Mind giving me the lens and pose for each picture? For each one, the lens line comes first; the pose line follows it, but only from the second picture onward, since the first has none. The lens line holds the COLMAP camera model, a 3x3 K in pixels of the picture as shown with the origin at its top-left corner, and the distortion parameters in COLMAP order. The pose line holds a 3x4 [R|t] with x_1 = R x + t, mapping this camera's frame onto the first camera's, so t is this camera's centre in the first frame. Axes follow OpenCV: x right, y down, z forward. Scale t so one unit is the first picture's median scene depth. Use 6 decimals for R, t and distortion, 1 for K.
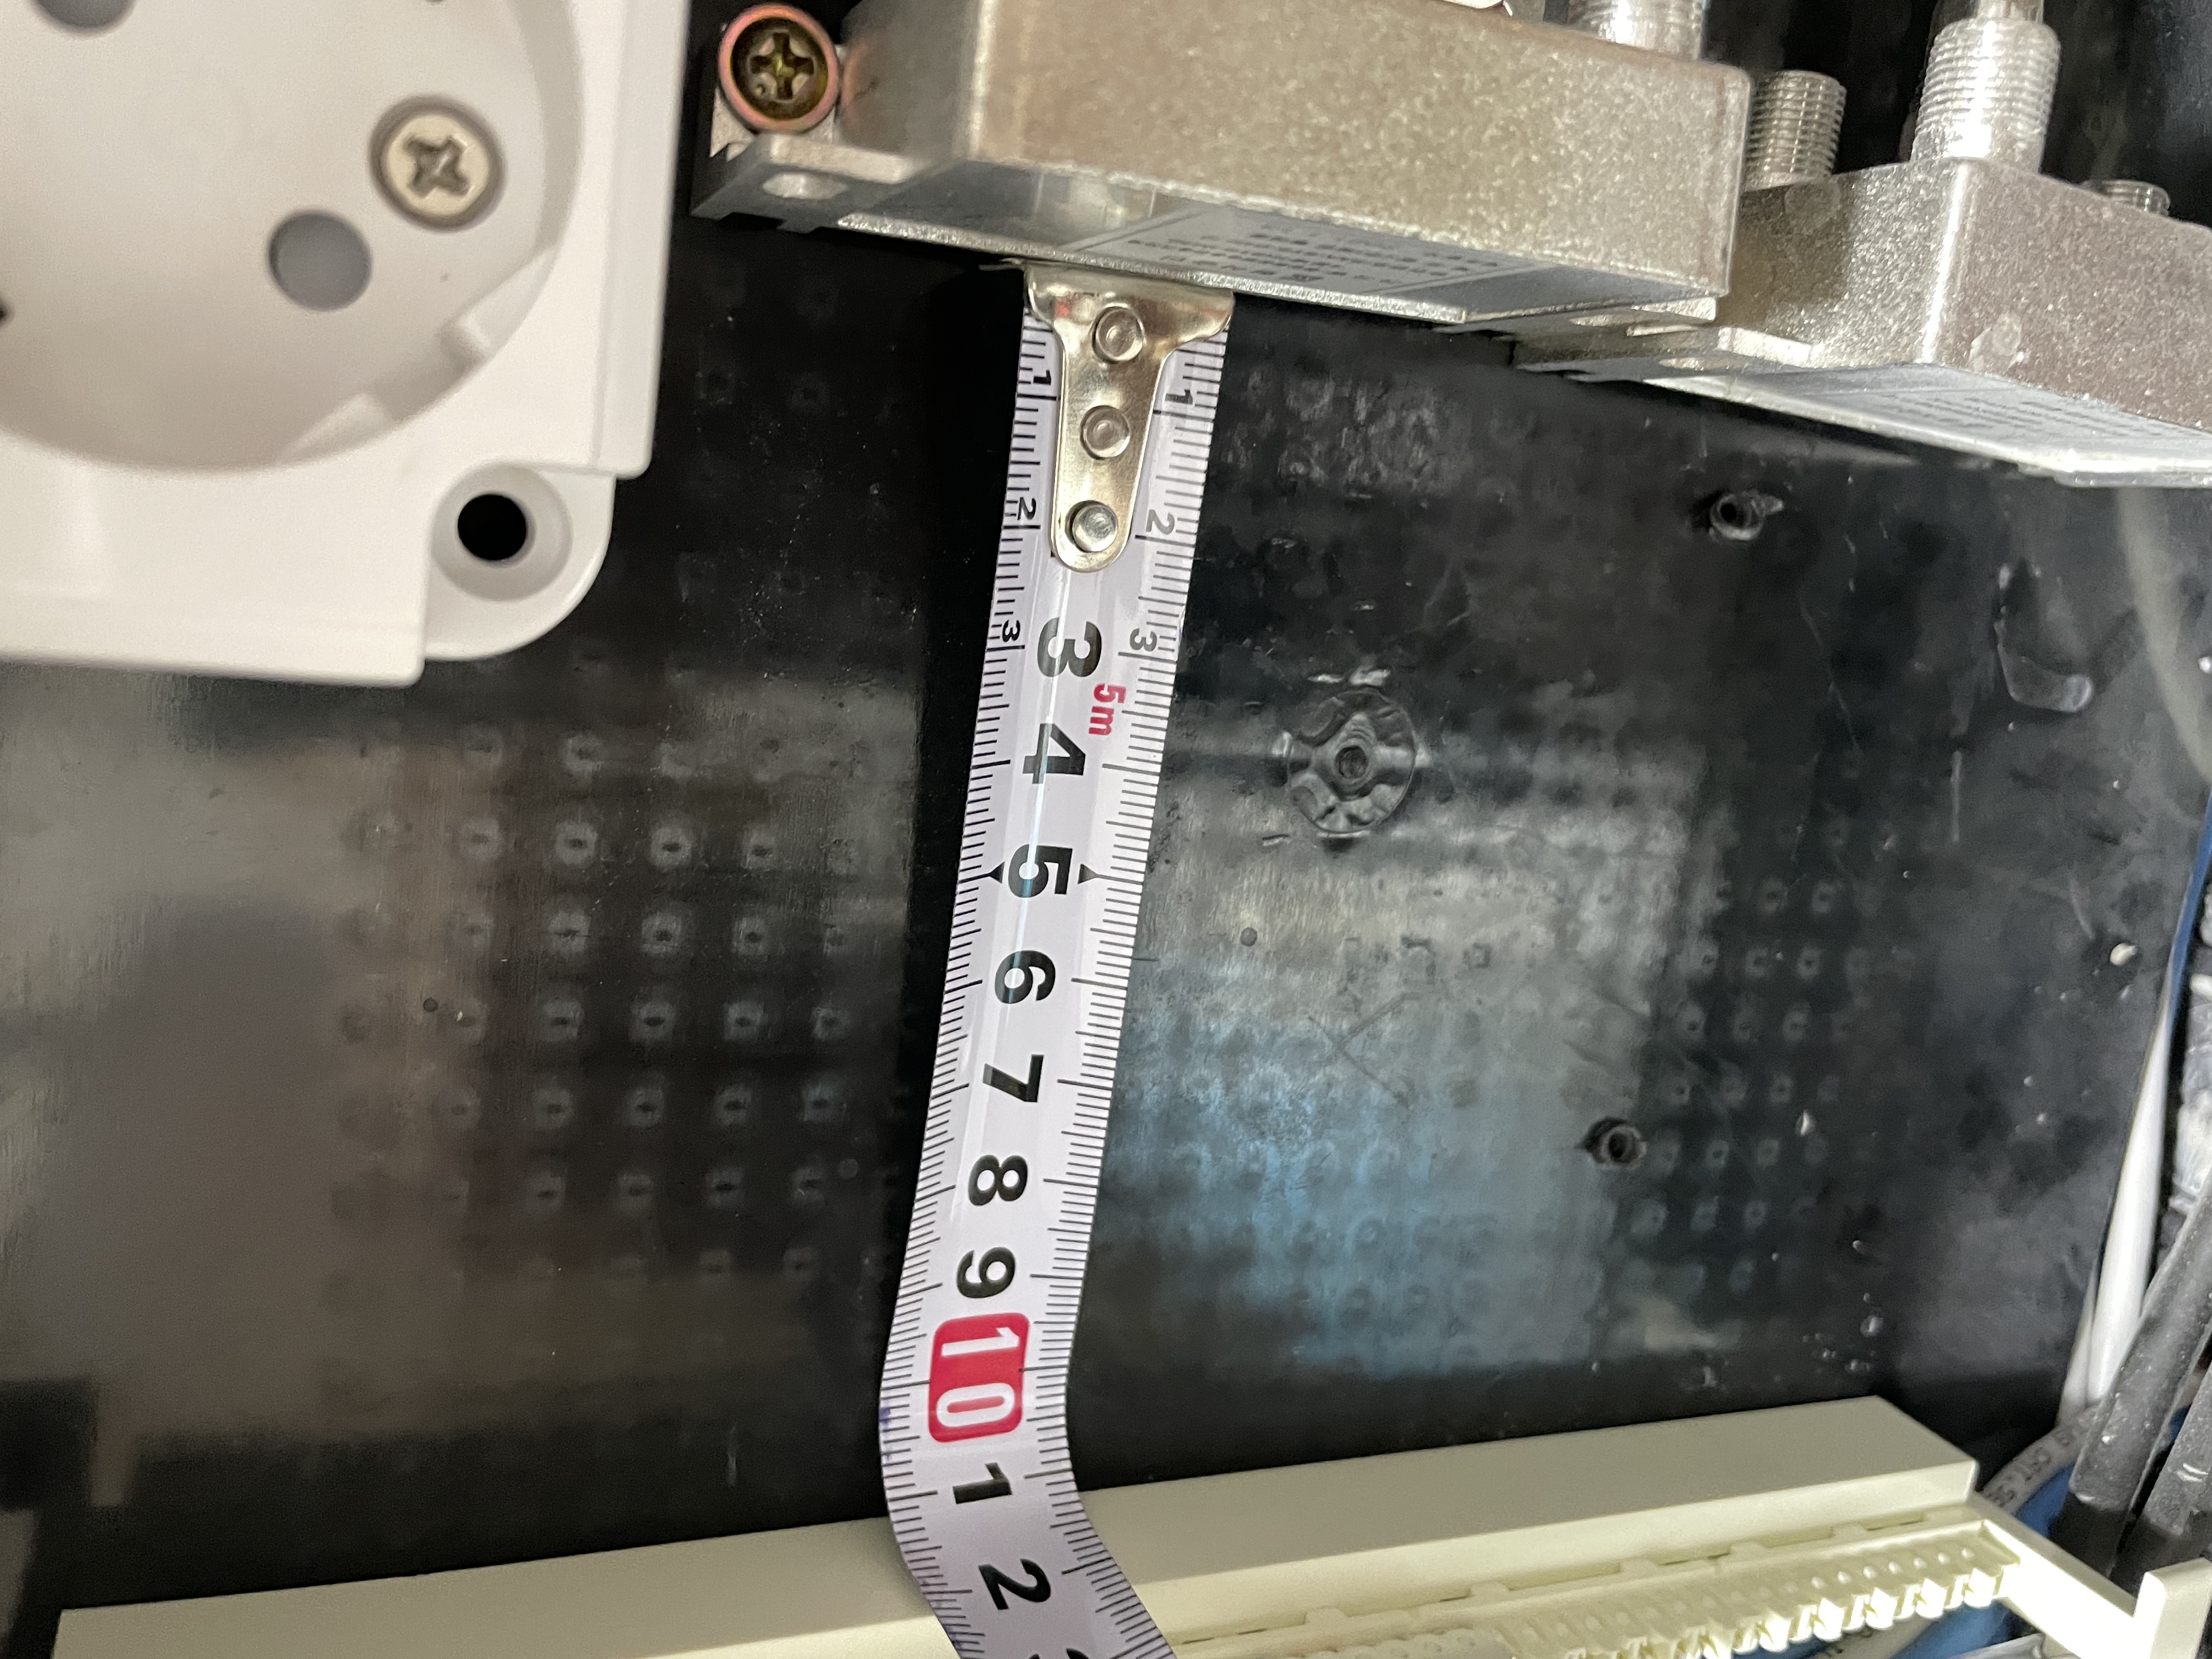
lens RADIAL K [[1651.4, 0, 1106.0], [0, 1651.4, 829.5], [0, 0, 1]] dist [0.028789, -0.091107]
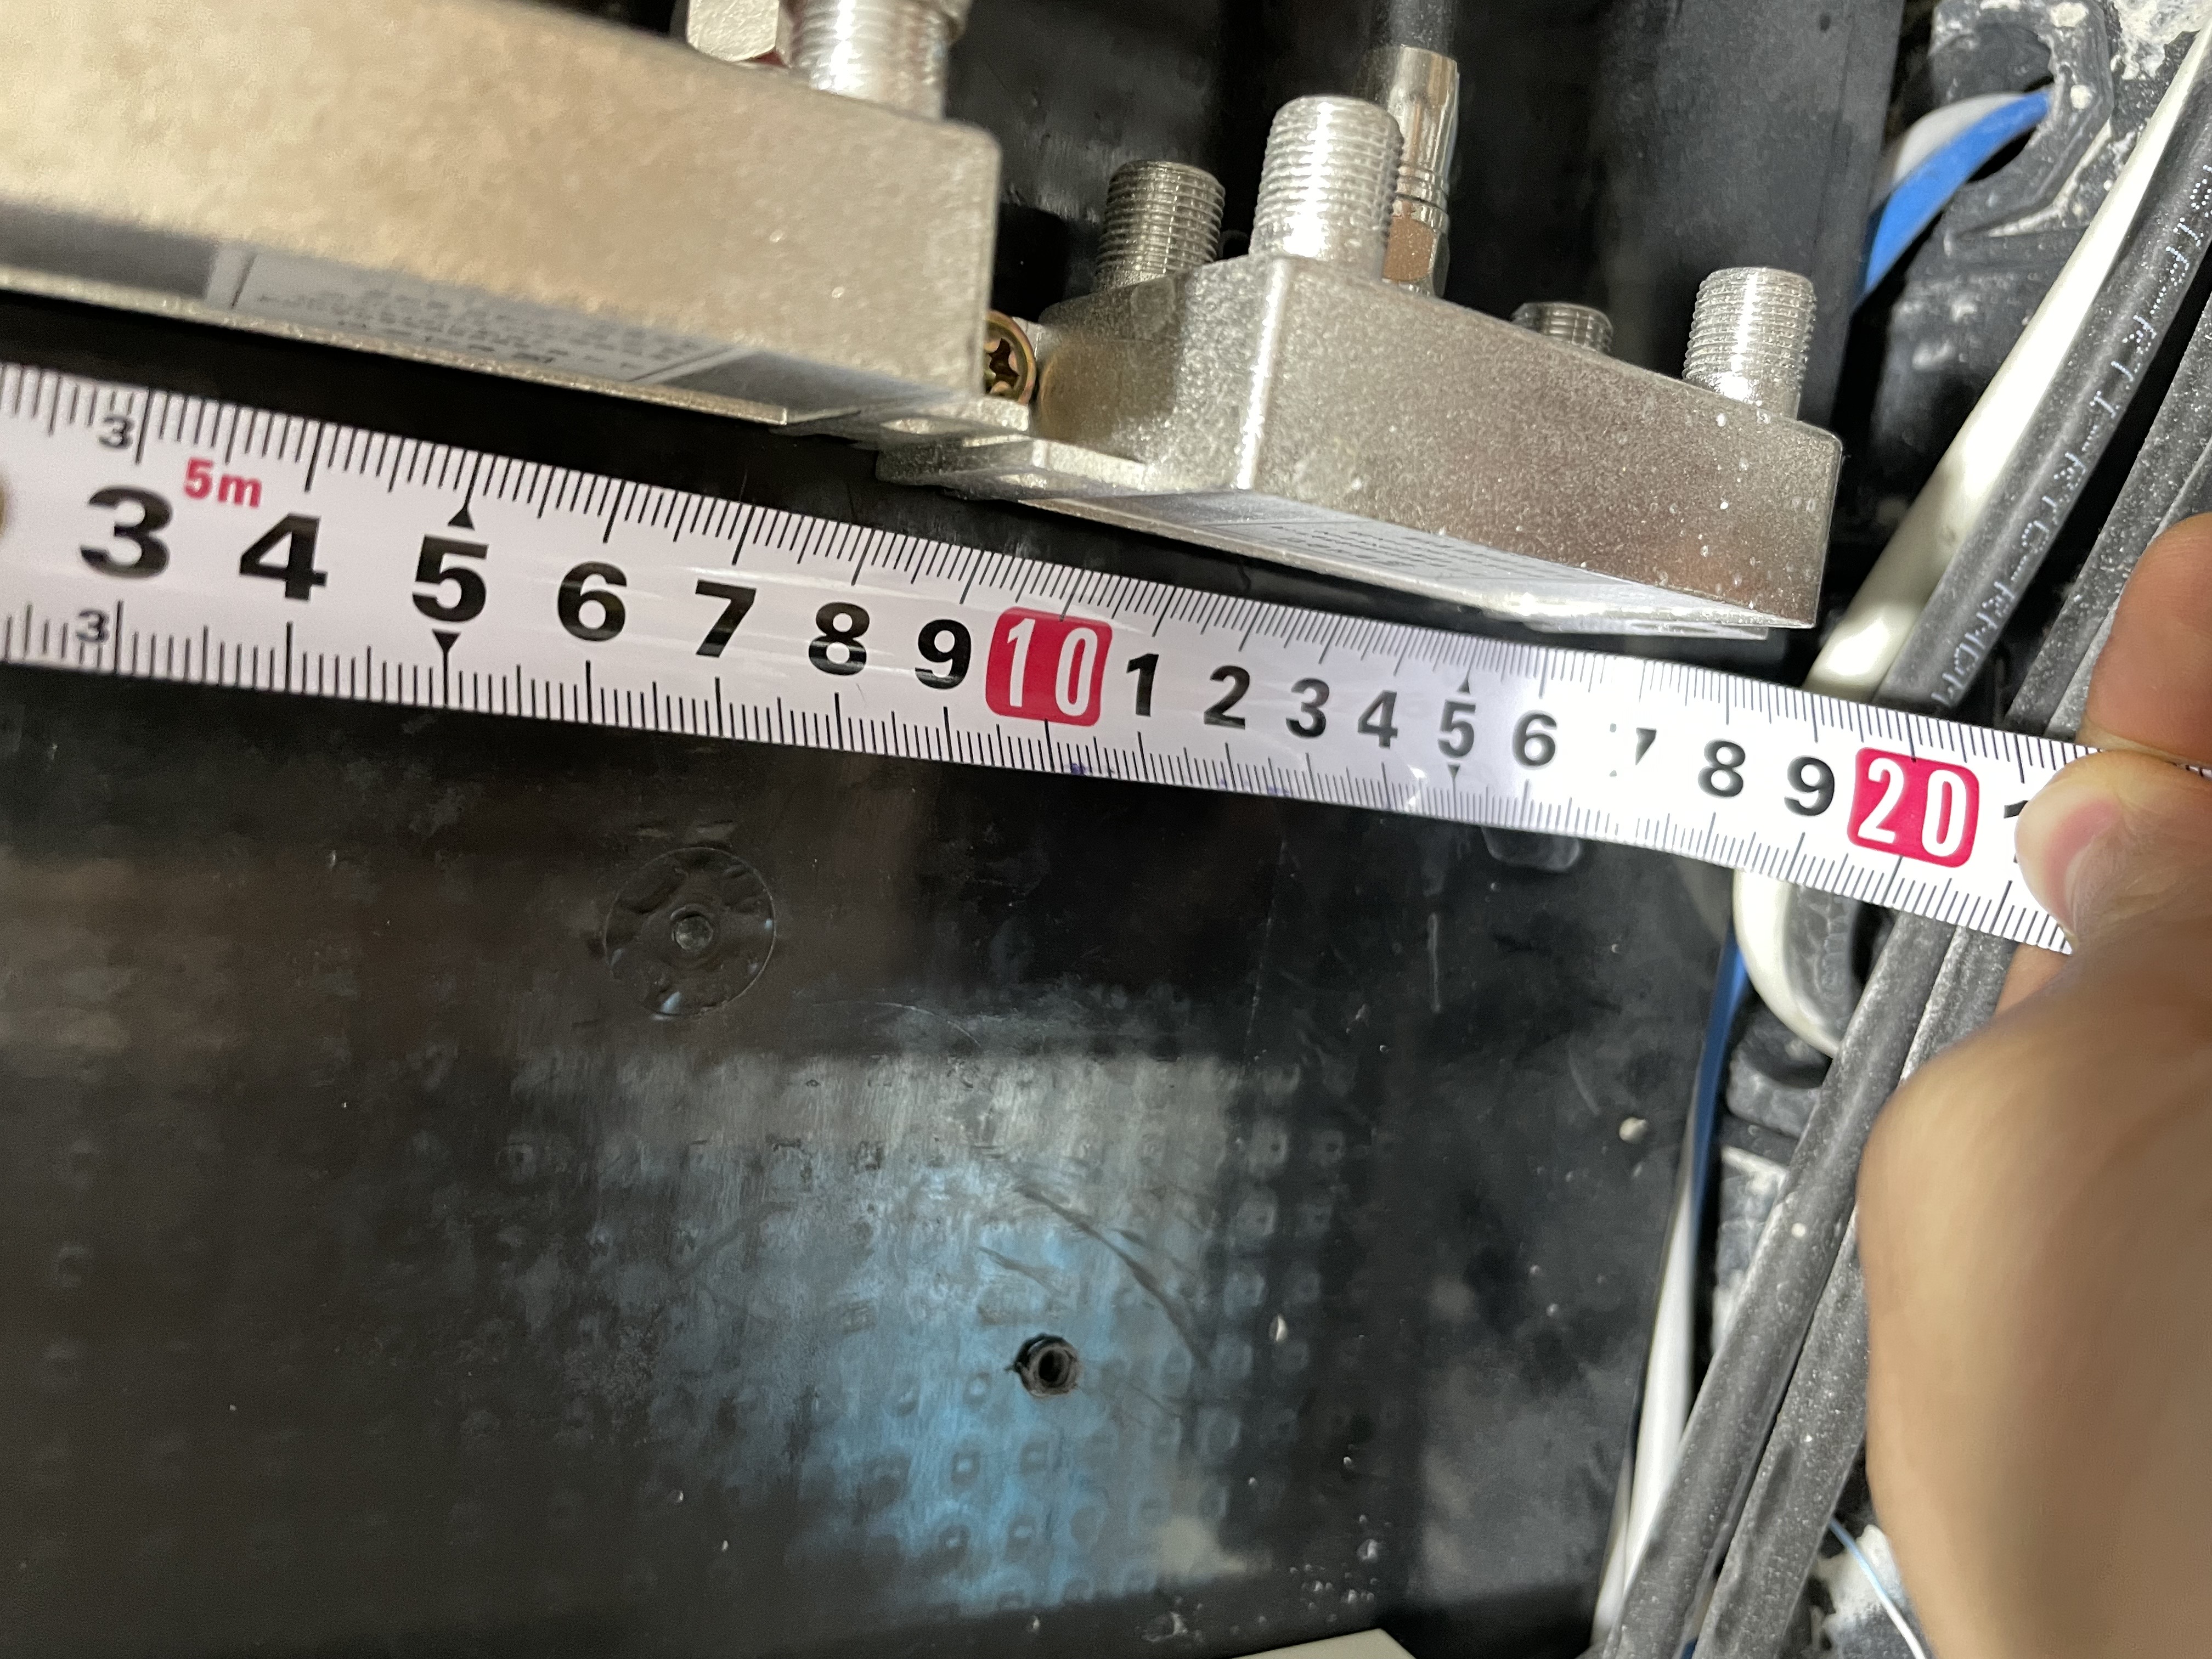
lens RADIAL K [[1651.4, 0, 1106.0], [0, 1651.4, 829.5], [0, 0, 1]] dist [0.028789, -0.091107]
pose [[0.990085, 0.013289, 0.139837, 0.211699], [-0.003536, 0.997557, -0.069766, -0.030353], [-0.140423, 0.068580, 0.987714, 0.116802]]
